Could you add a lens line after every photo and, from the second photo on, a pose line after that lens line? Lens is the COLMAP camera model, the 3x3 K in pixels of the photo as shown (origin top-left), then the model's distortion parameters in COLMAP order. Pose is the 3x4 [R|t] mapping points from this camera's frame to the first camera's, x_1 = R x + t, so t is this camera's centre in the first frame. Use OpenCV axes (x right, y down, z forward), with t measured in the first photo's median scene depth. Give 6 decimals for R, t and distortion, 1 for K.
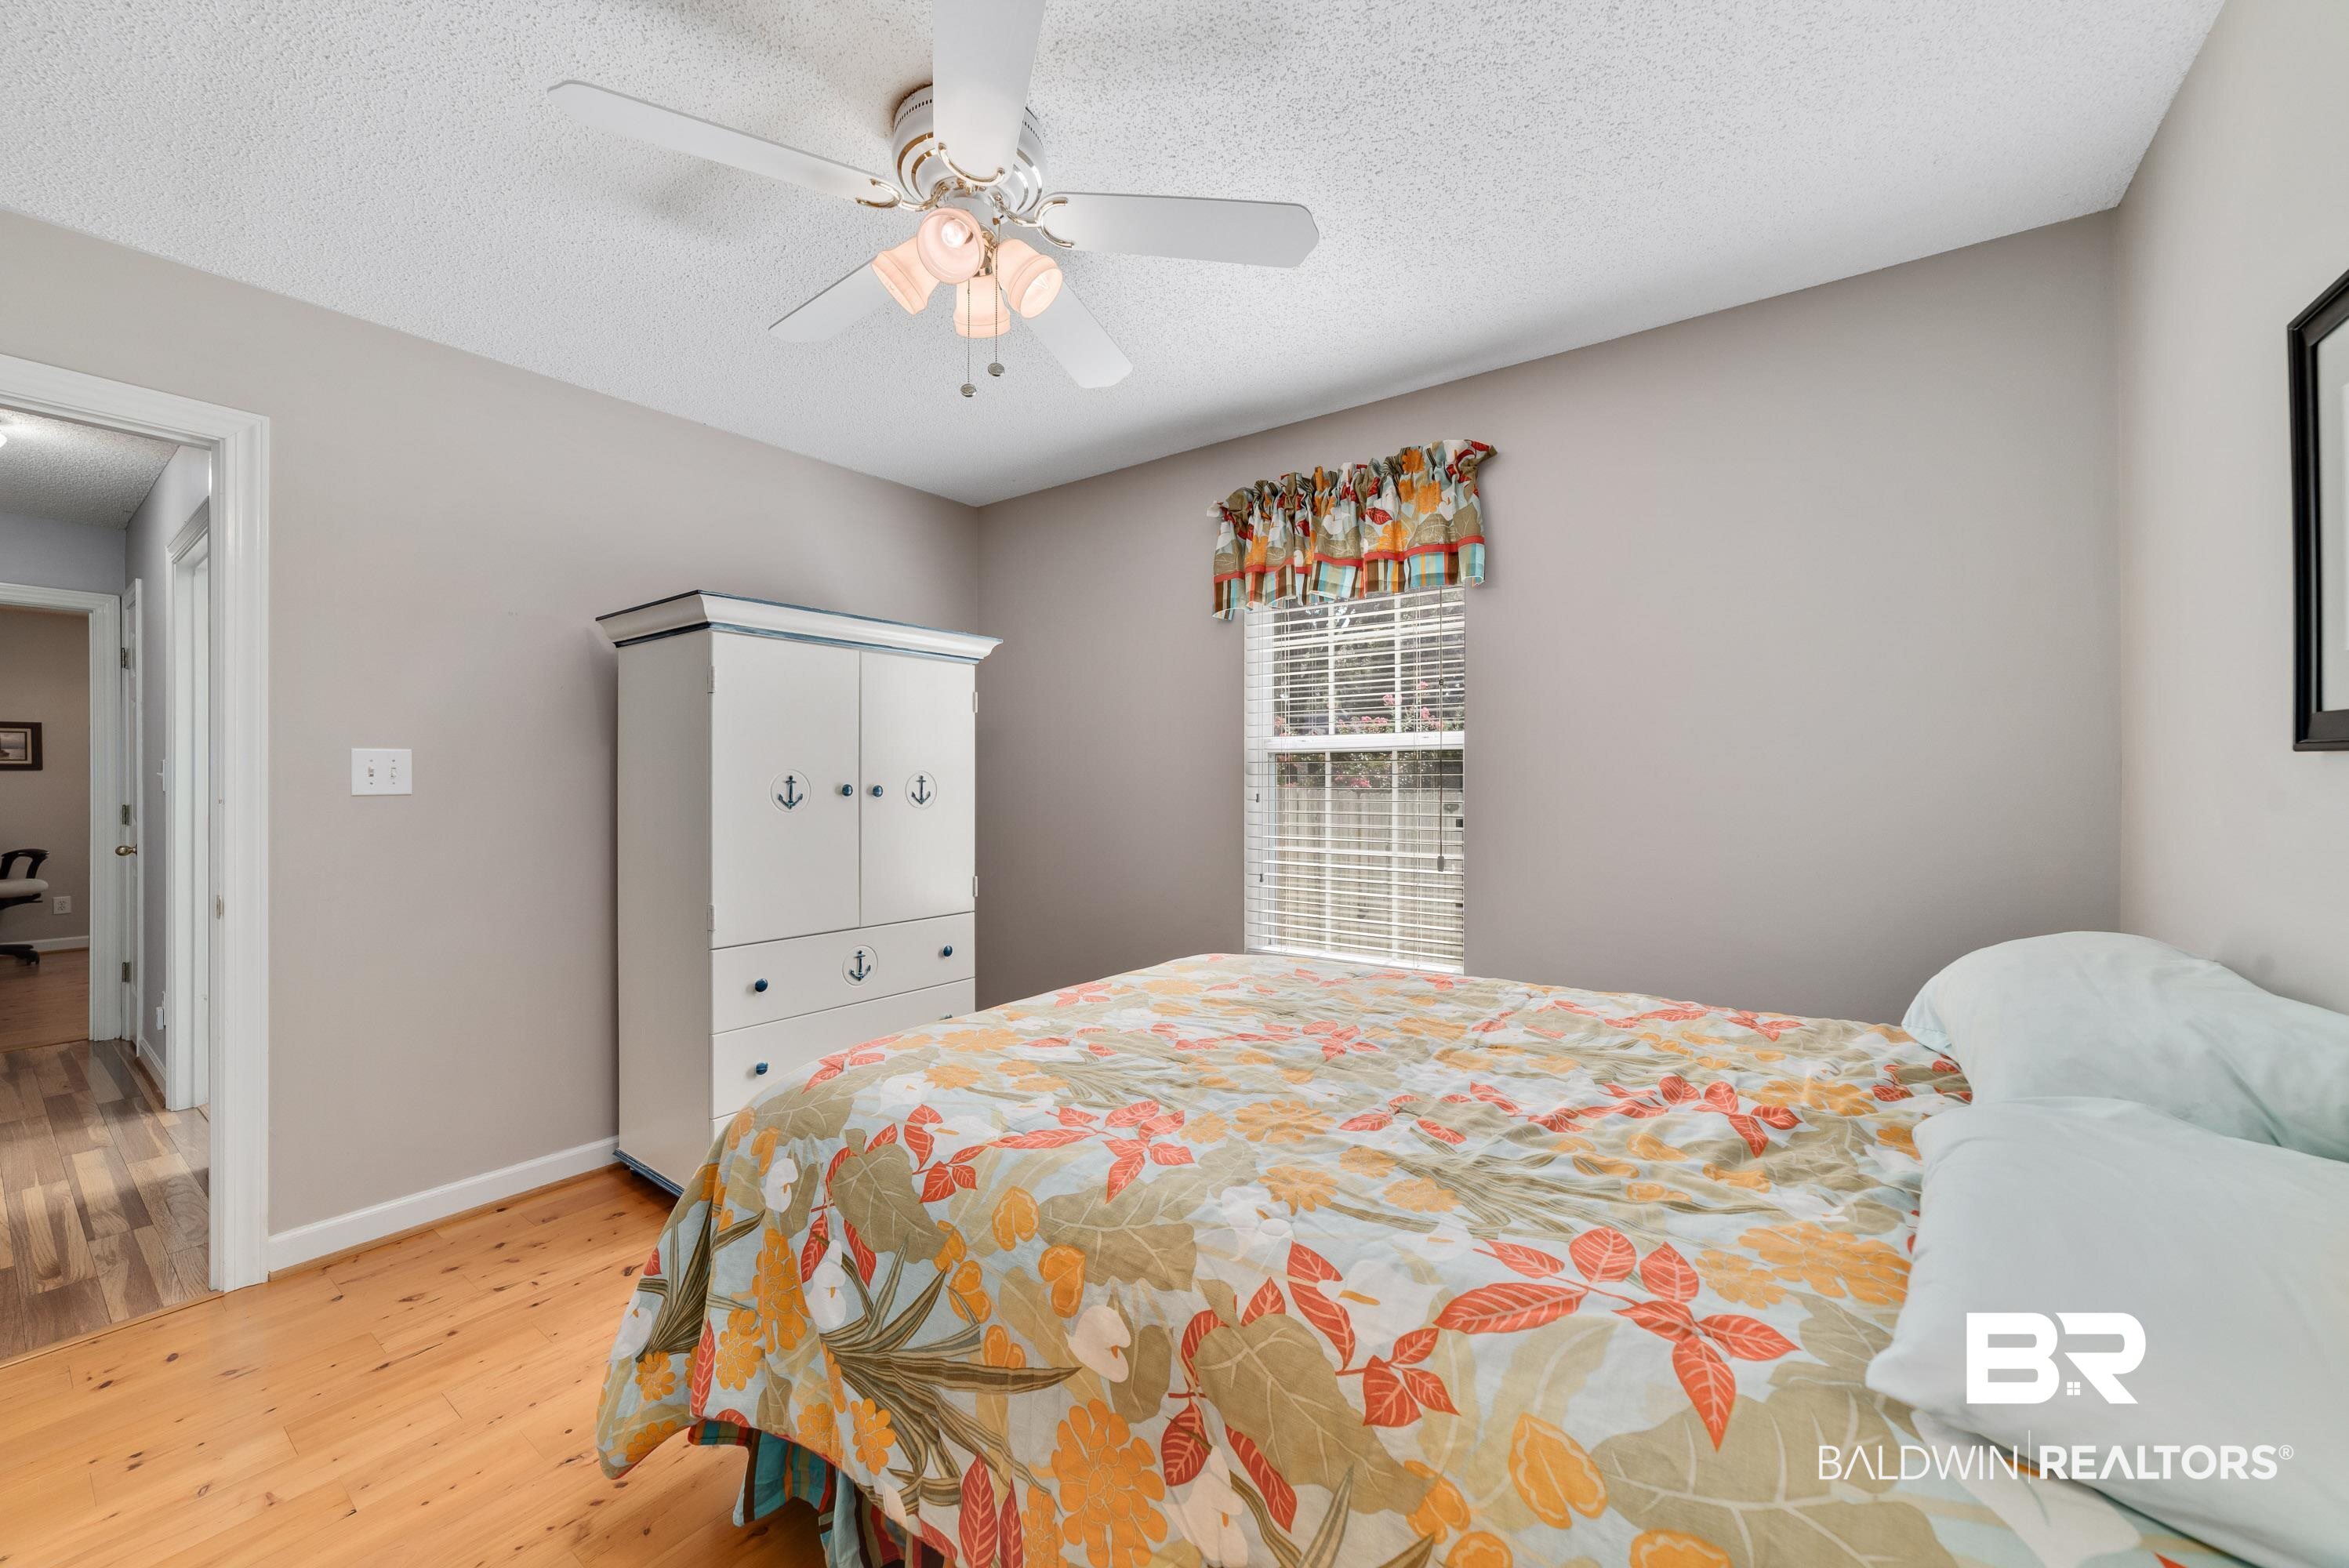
lens RADIAL K [[901.5, 0, 1174.5], [0, 901.5, 784.0], [0, 0, 1]] dist [-0.030120, 0.012415]
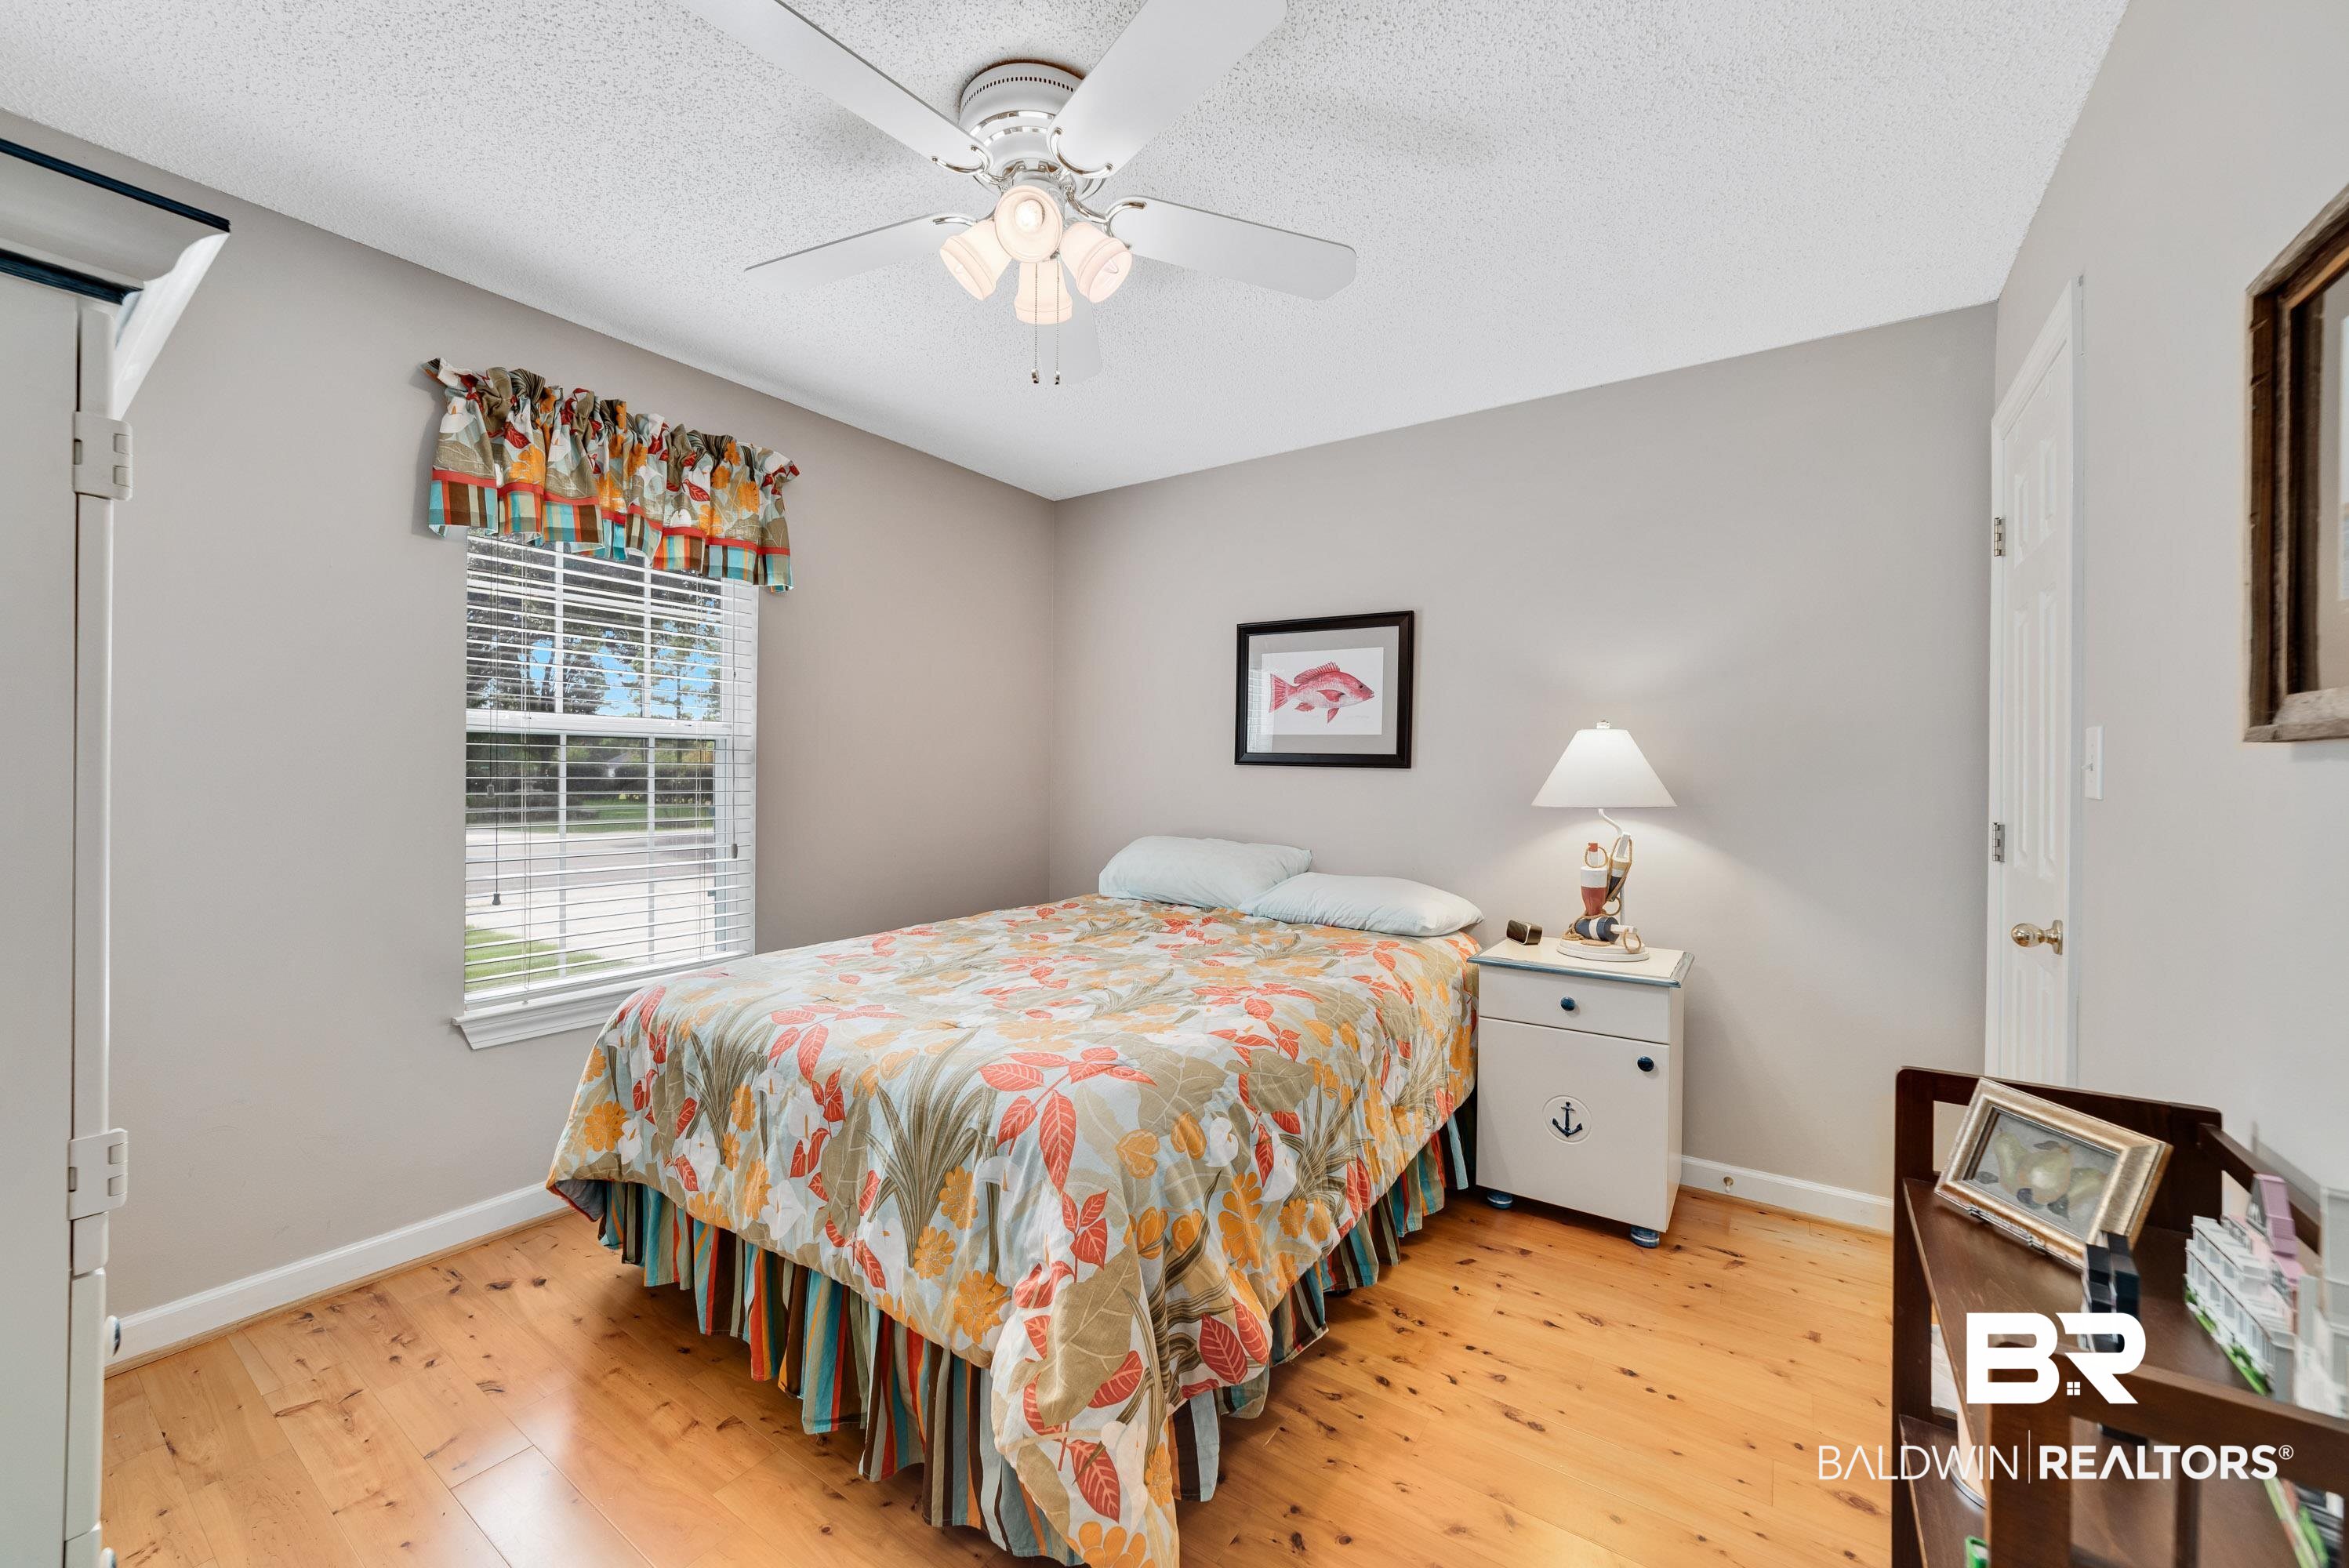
lens RADIAL K [[901.5, 0, 1174.5], [0, 901.5, 784.0], [0, 0, 1]] dist [-0.030120, 0.012415]
pose [[-0.034302, -0.011089, 0.999350, -0.724478], [-0.003987, 0.999932, 0.010958, -0.001645], [-0.999404, -0.003608, -0.034343, 0.517683]]
